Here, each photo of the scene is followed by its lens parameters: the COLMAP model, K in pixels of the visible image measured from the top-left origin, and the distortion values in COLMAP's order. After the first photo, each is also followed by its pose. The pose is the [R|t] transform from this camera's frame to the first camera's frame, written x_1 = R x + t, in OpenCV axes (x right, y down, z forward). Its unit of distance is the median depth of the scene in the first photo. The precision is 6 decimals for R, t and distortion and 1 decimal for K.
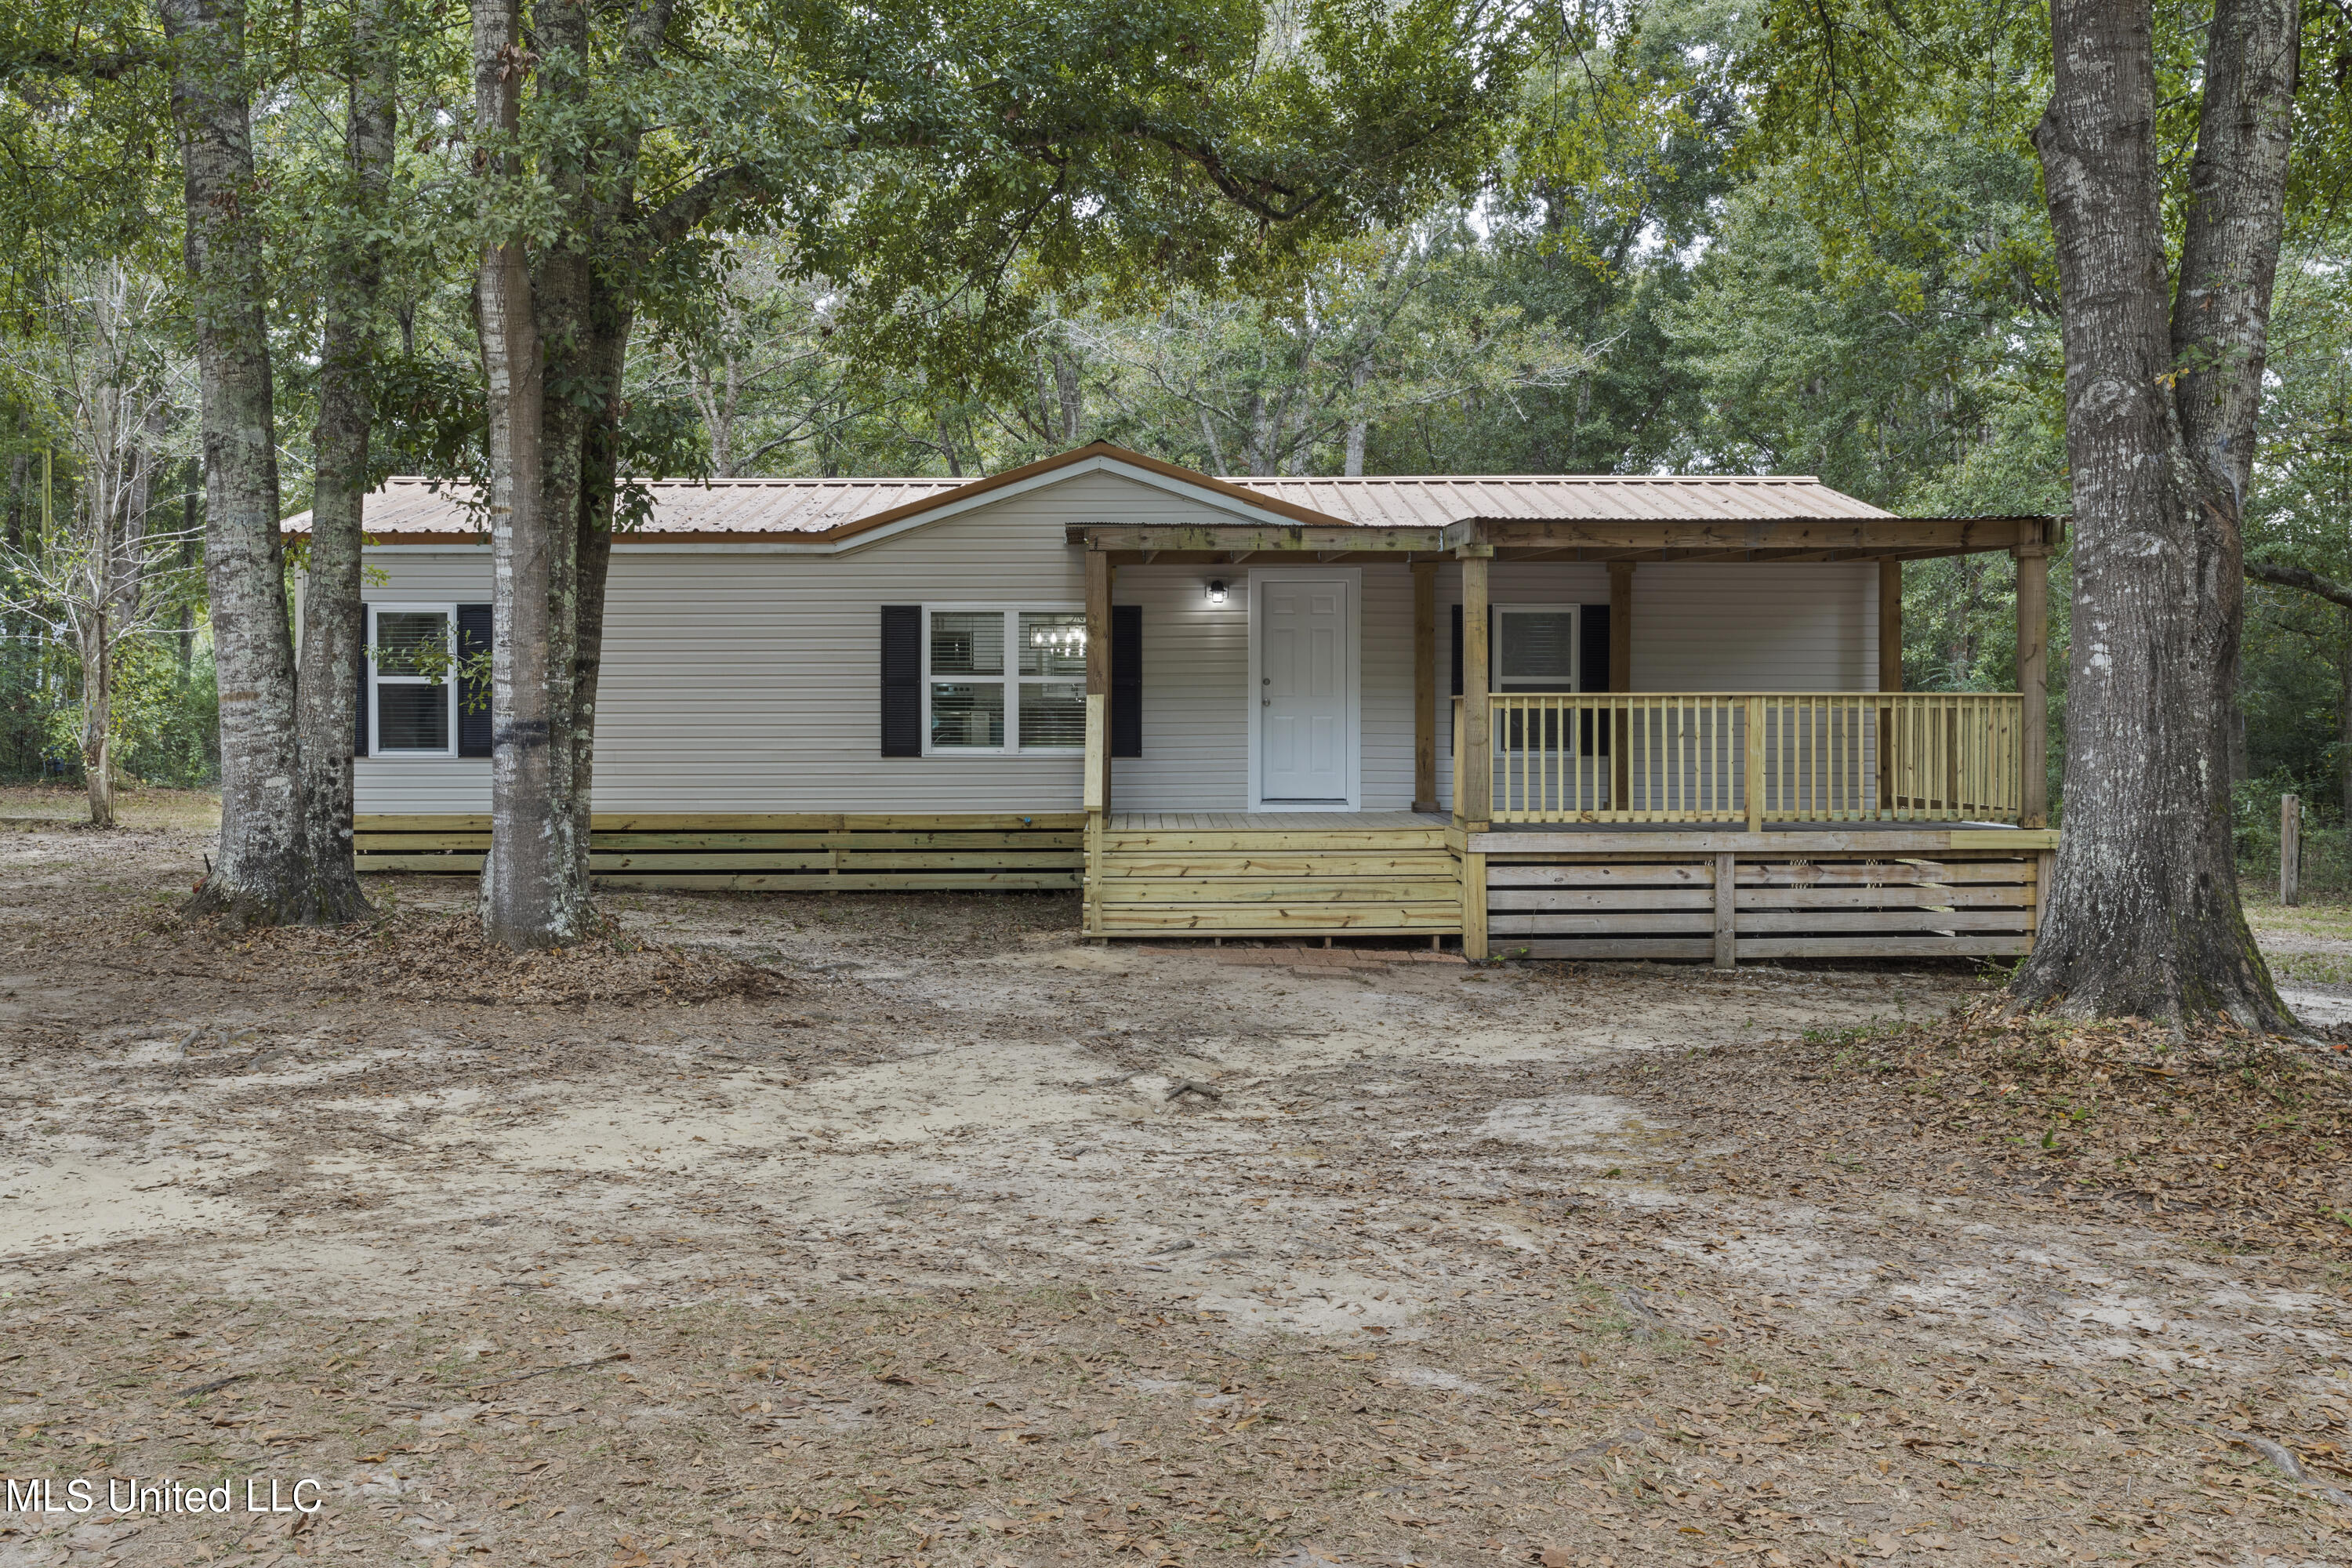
lens RADIAL K [[2297.1, 0, 1176.0], [0, 2297.1, 784.0], [0, 0, 1]] dist [-0.042678, 0.135357]
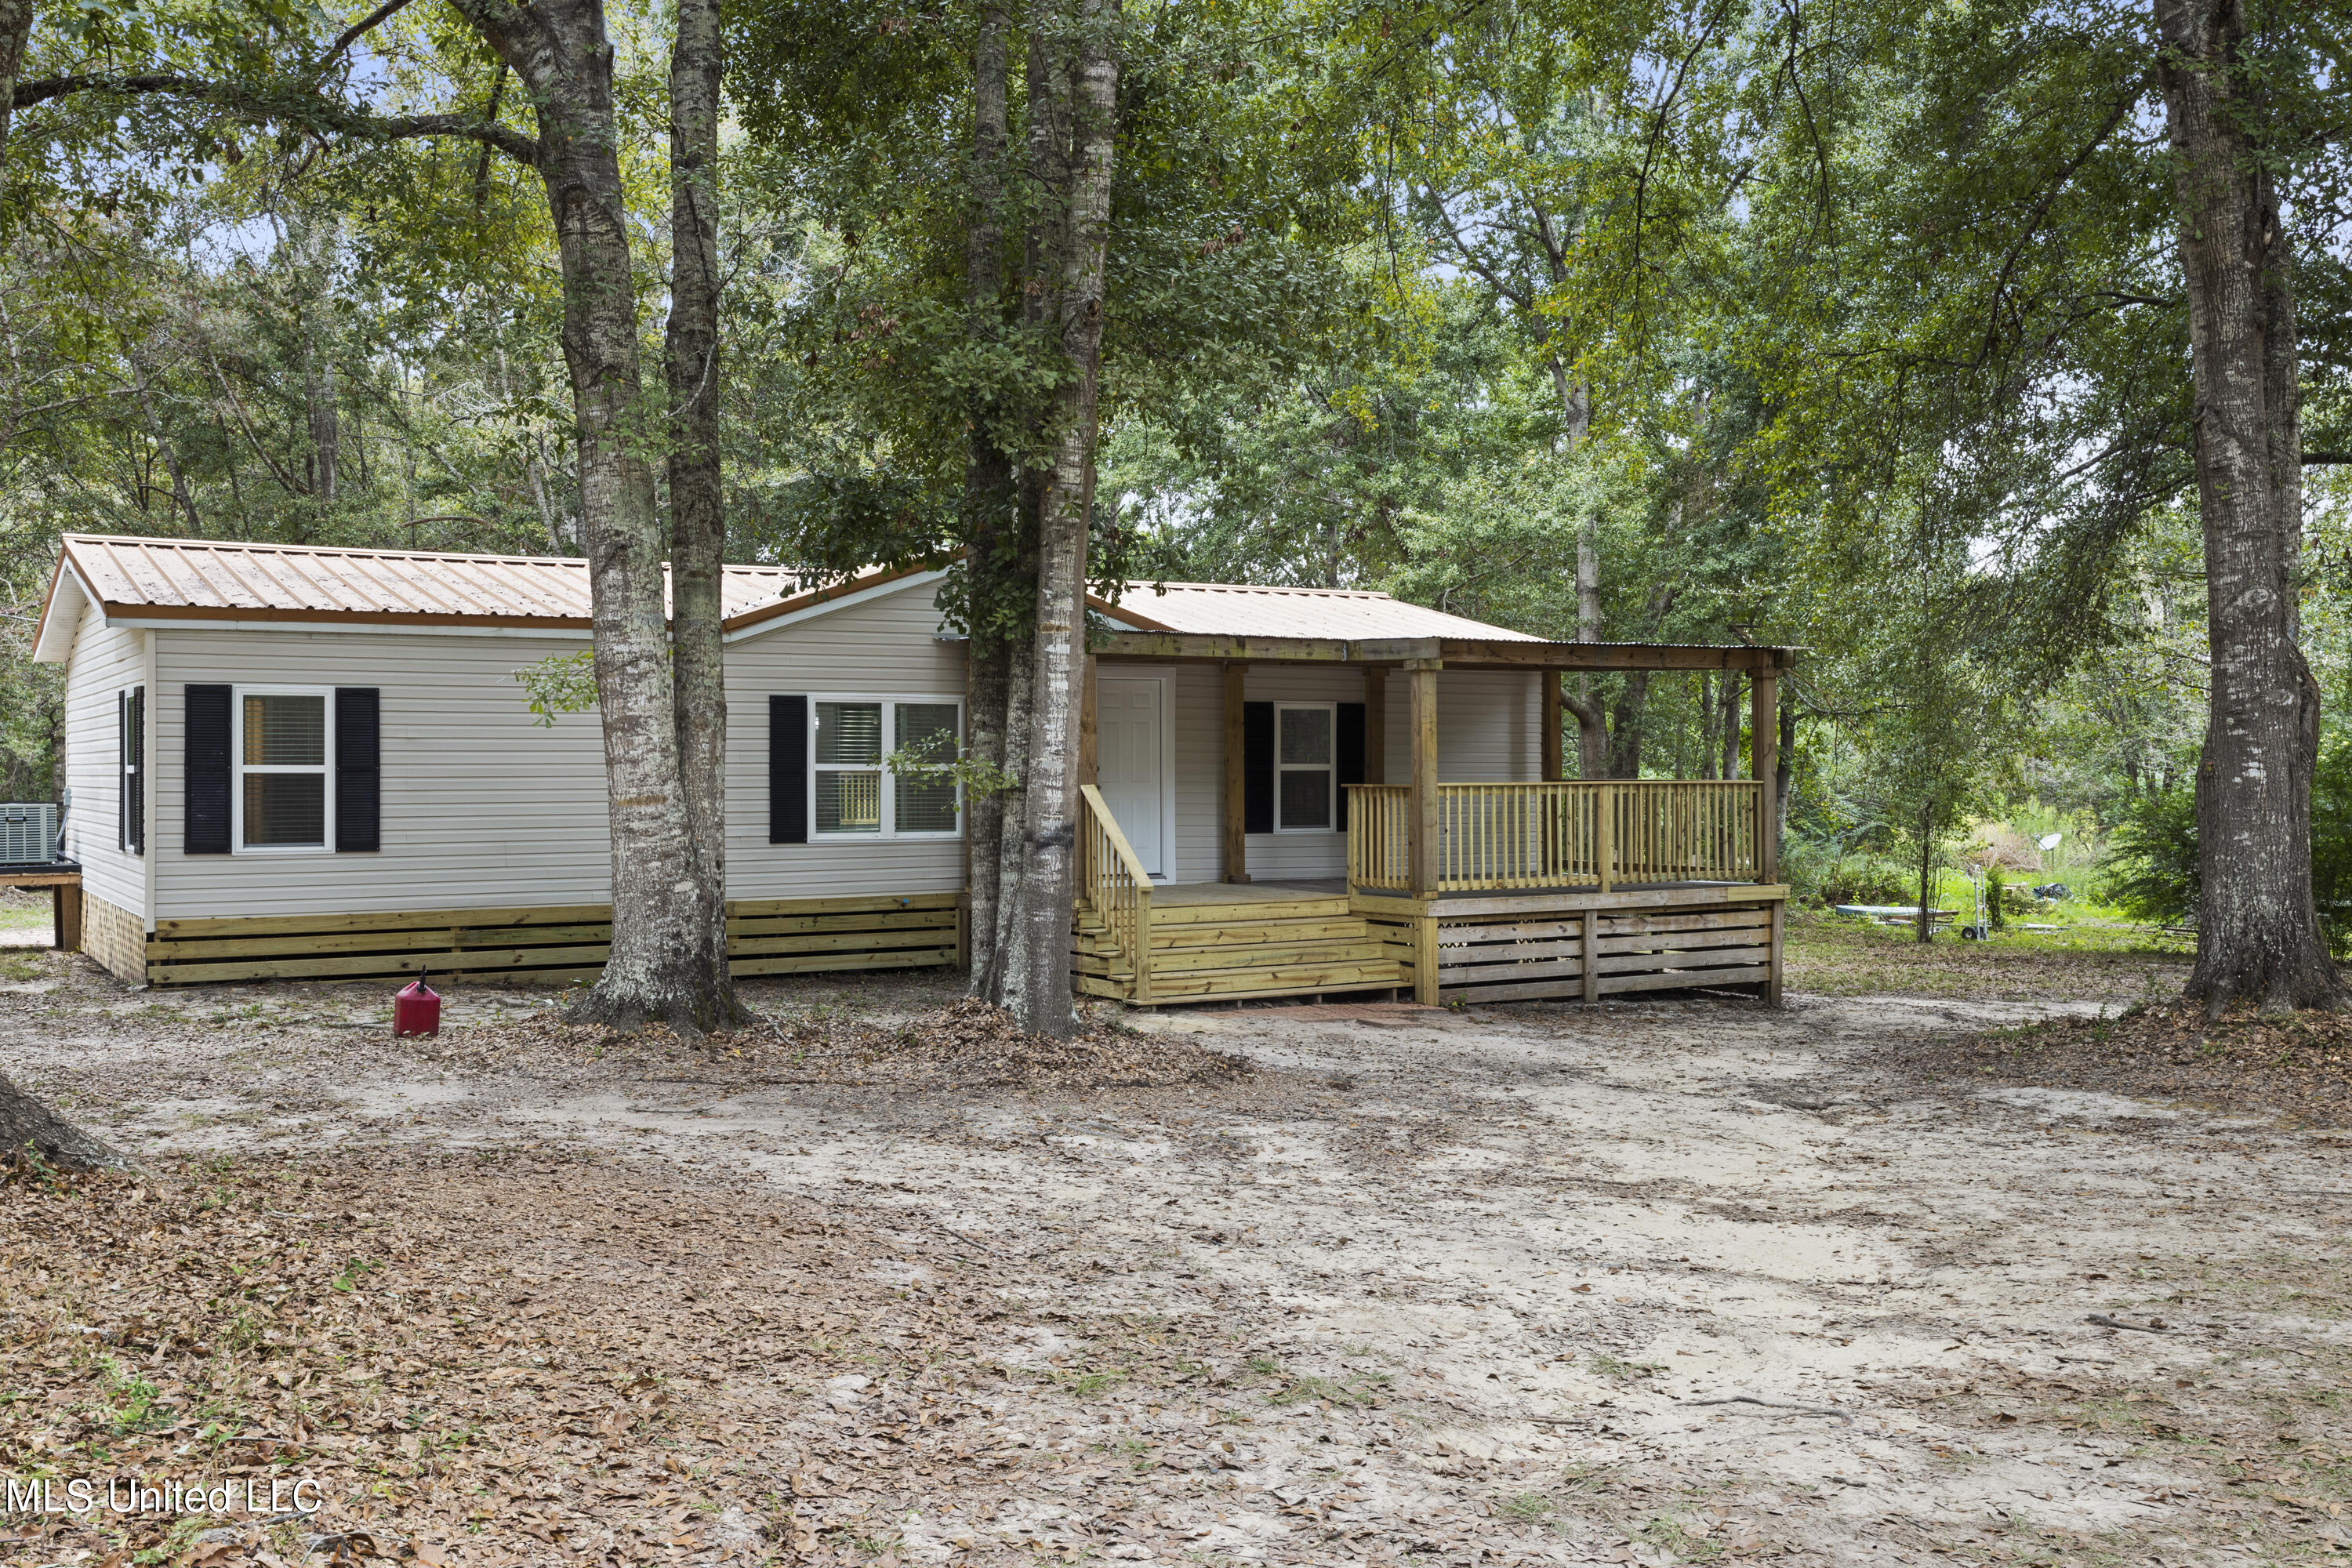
lens RADIAL K [[2297.1, 0, 1176.0], [0, 2297.1, 784.0], [0, 0, 1]] dist [-0.042678, 0.135357]
pose [[0.865916, -0.005603, 0.500158, -0.577646], [0.017806, 0.999649, -0.019629, -0.018020], [-0.499872, 0.025903, 0.865712, 0.030926]]
